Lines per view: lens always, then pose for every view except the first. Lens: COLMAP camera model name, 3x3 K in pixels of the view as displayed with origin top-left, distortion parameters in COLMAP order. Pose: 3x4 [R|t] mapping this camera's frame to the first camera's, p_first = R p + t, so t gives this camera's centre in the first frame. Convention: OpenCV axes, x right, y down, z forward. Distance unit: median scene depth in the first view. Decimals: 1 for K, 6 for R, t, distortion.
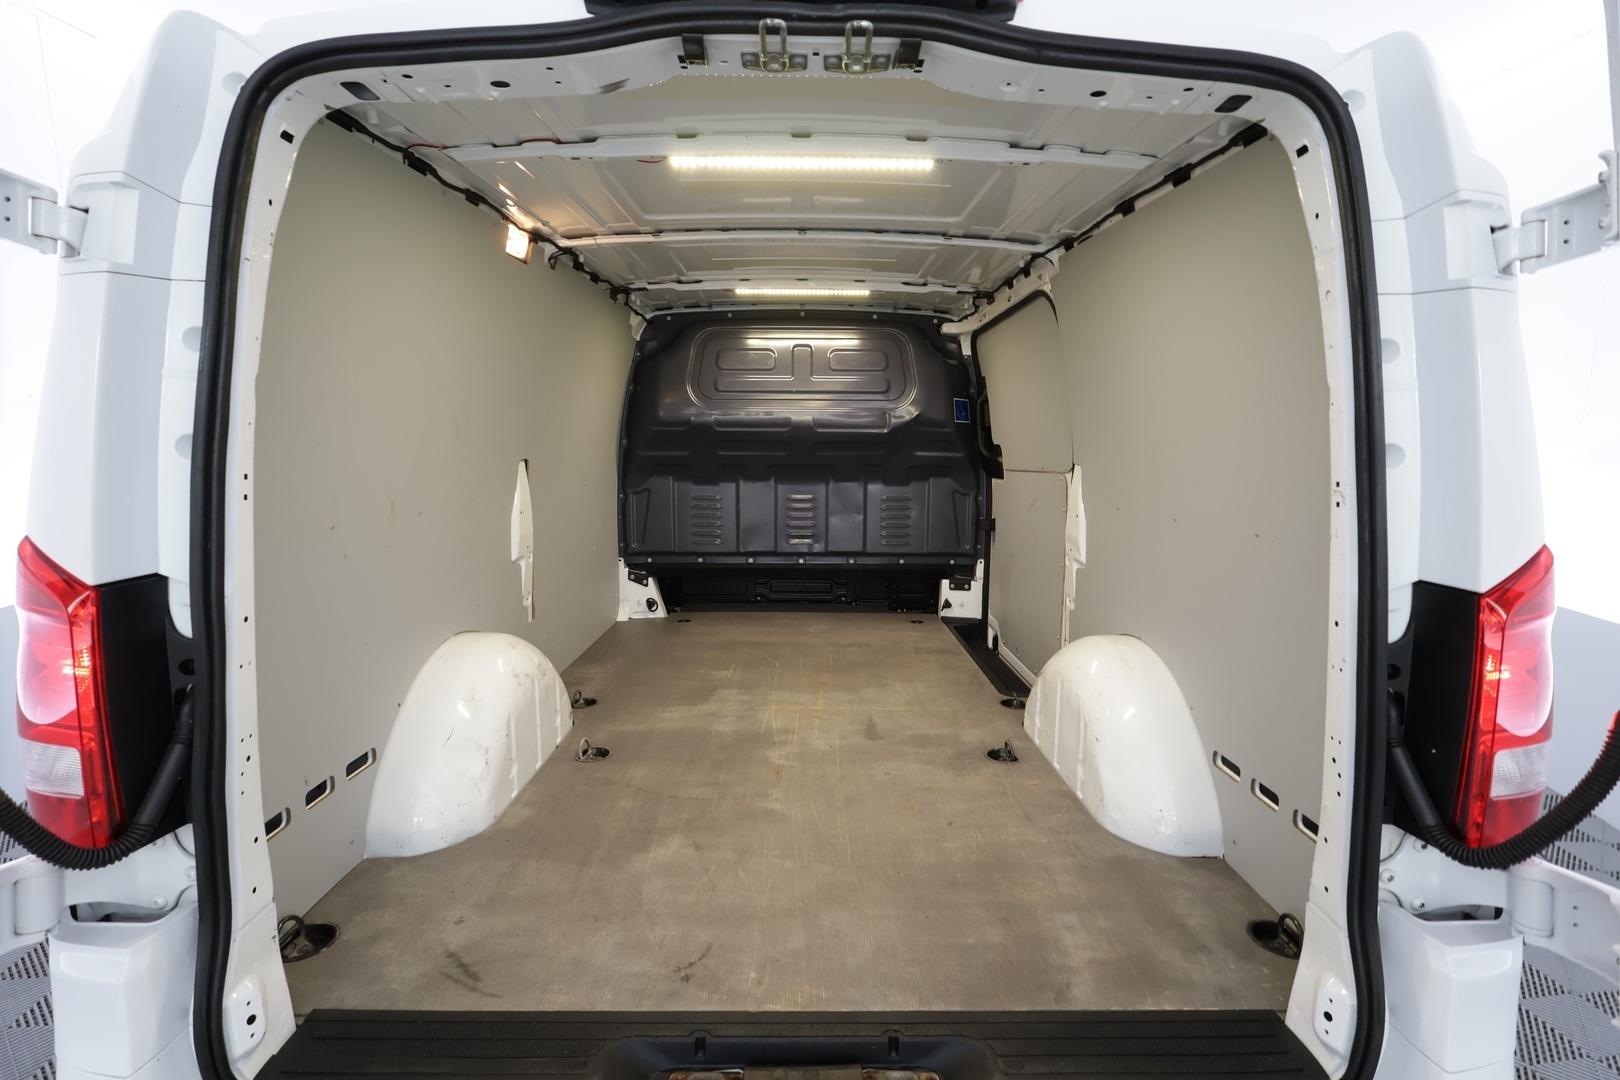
lens RADIAL K [[752.1, 0, 812.8], [0, 752.1, 532.3], [0, 0, 1]] dist [-0.001651, 0.000856]
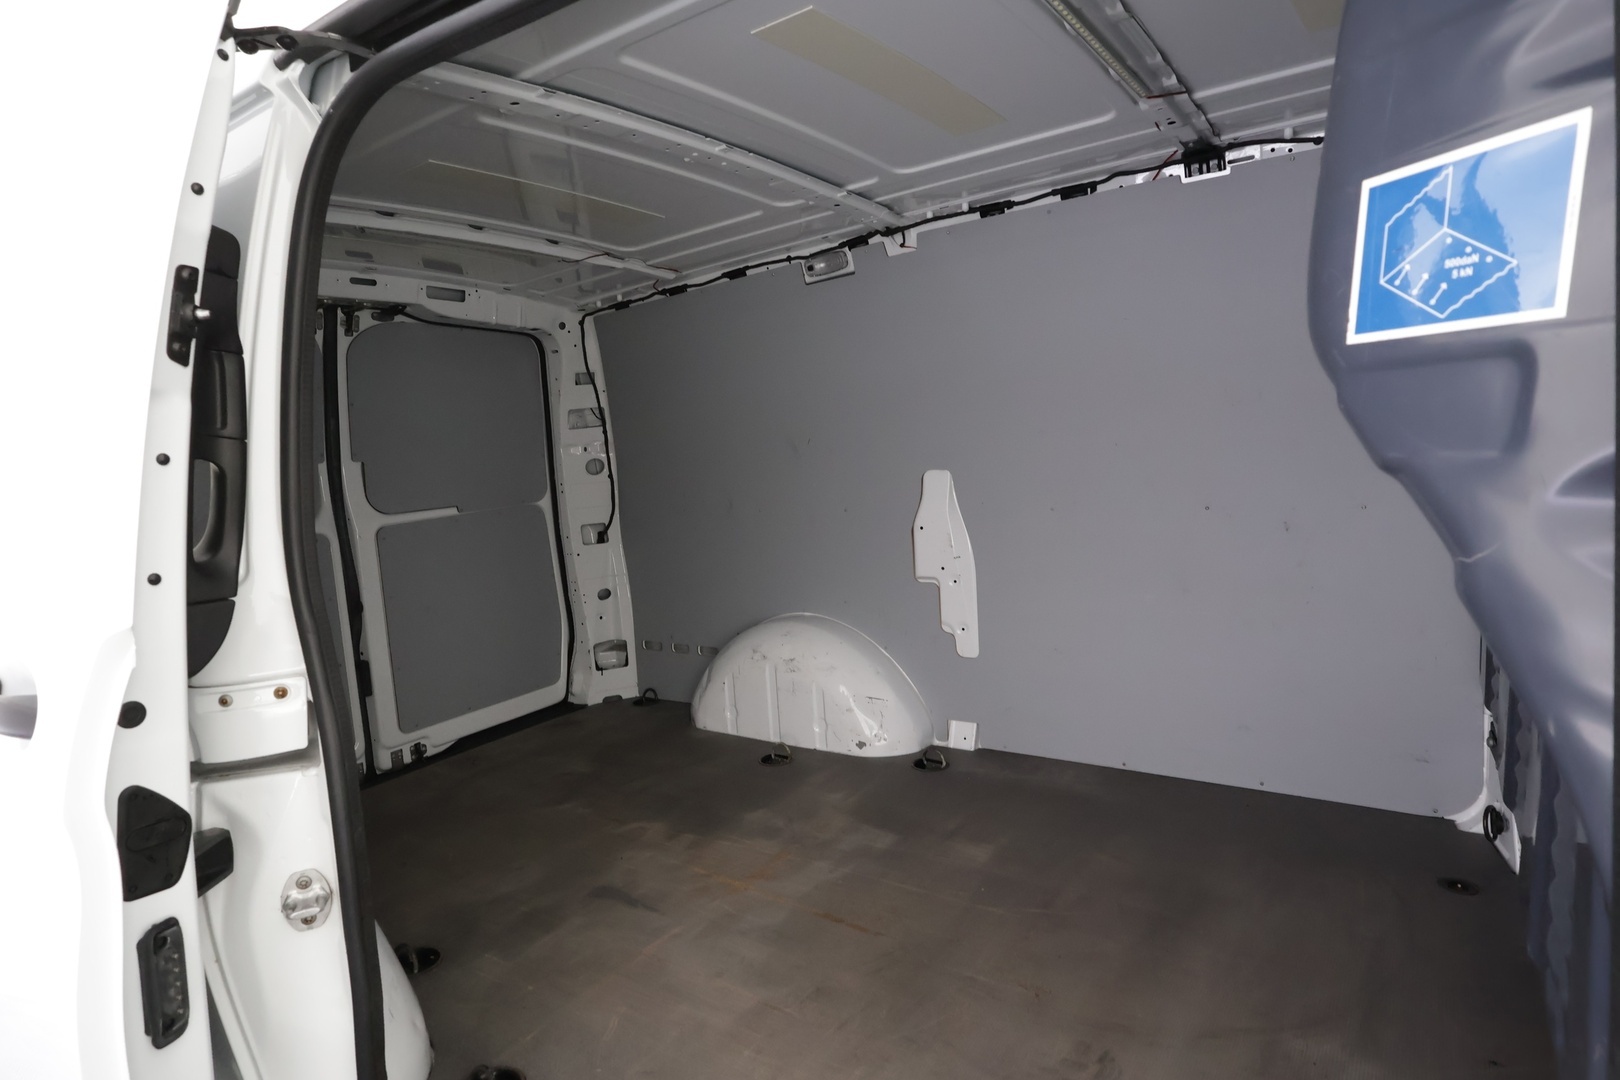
lens RADIAL K [[908.4, 0, 814.0], [0, 908.4, 542.4], [0, 0, 1]] dist [0.010272, 0.000602]
pose [[-0.566801, 0.134691, -0.812770, 0.667346], [-0.029001, 0.982672, 0.183071, -0.235729], [0.823344, 0.127336, -0.553073, 1.698181]]
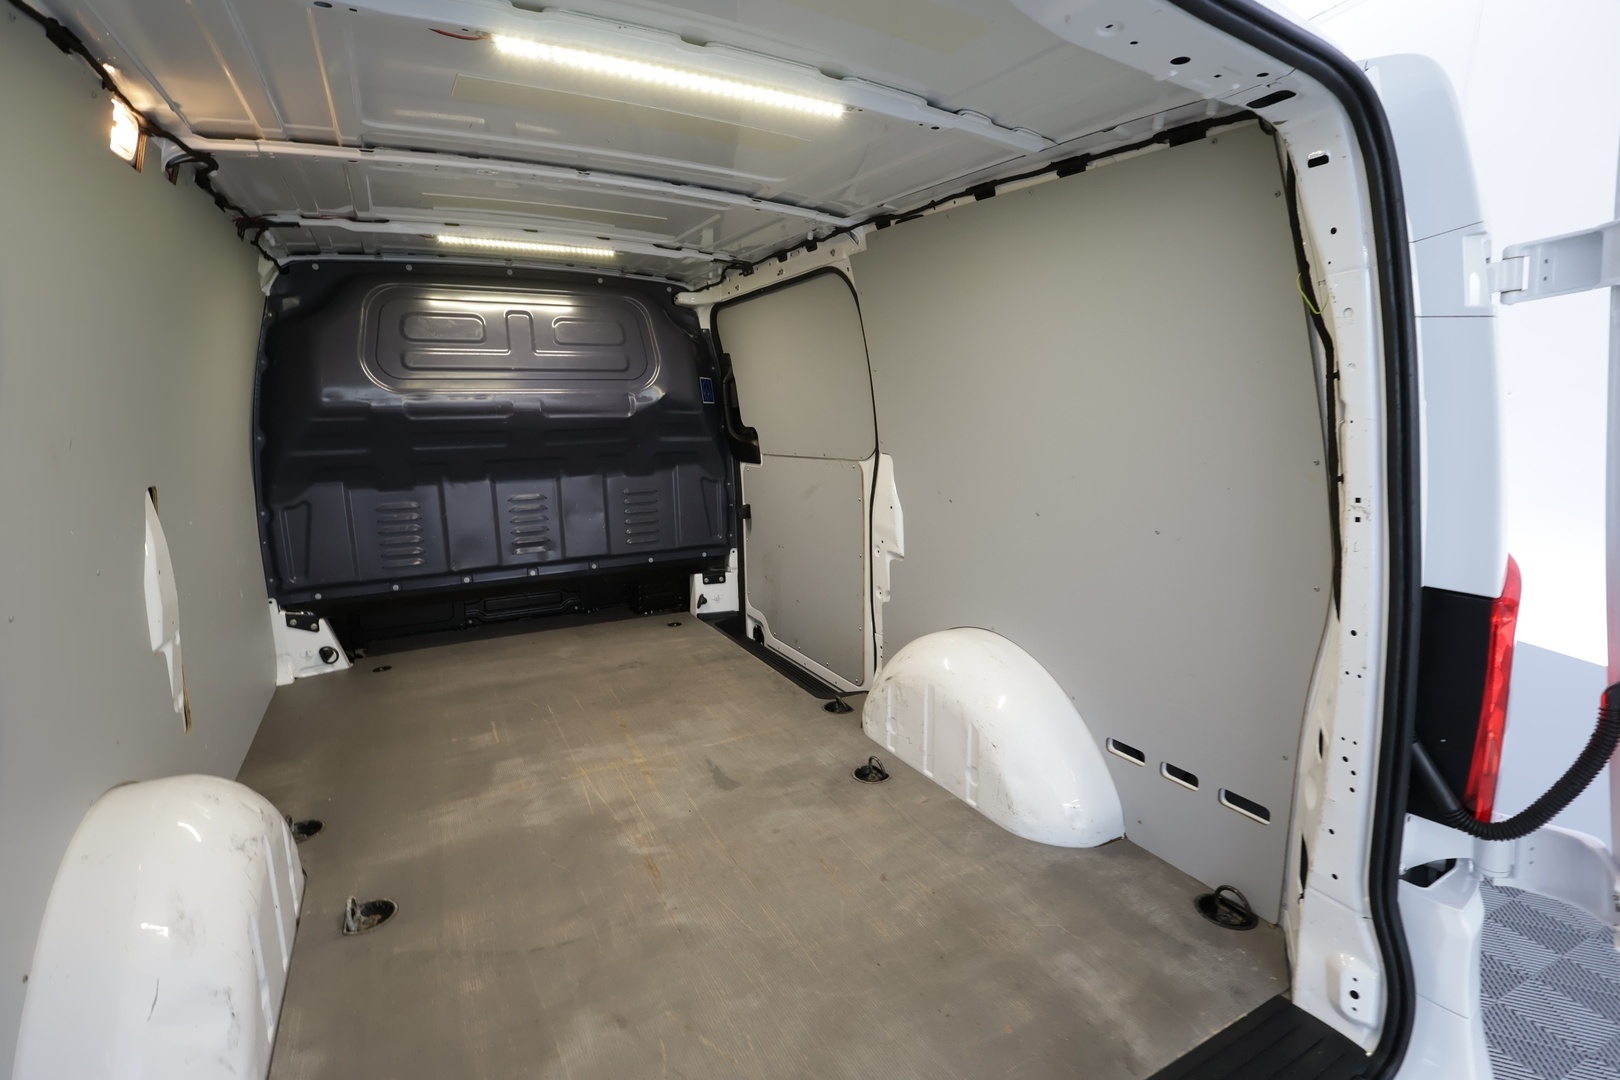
lens RADIAL K [[752.1, 0, 812.2], [0, 752.1, 535.3], [0, 0, 1]] dist [-0.001651, 0.000856]
pose [[0.884272, -0.096787, 0.456832, -0.211545], [0.073037, 0.994911, 0.069412, -0.069241], [-0.461225, -0.028013, 0.886841, 0.210479]]
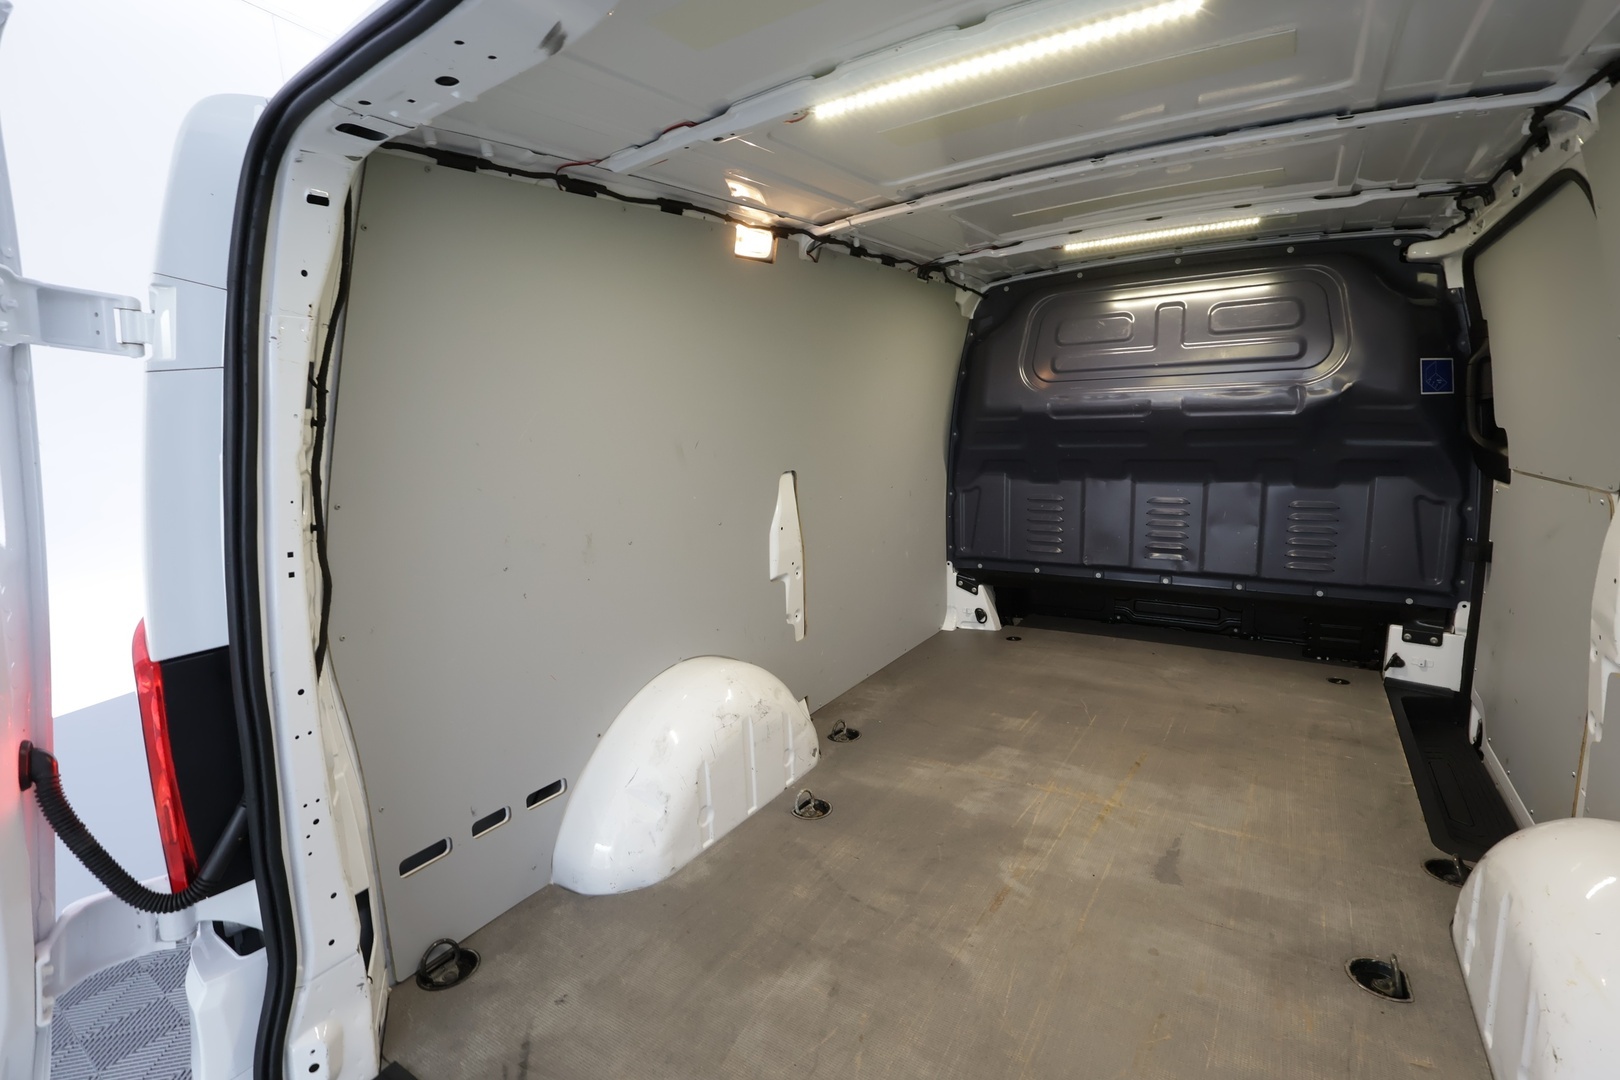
lens RADIAL K [[752.1, 0, 813.1], [0, 752.1, 535.6], [0, 0, 1]] dist [-0.001651, 0.000856]
pose [[0.837564, 0.050594, -0.543991, 0.180586], [-0.022540, 0.998055, 0.058122, -0.082944], [0.545874, -0.036419, 0.837076, 0.257522]]
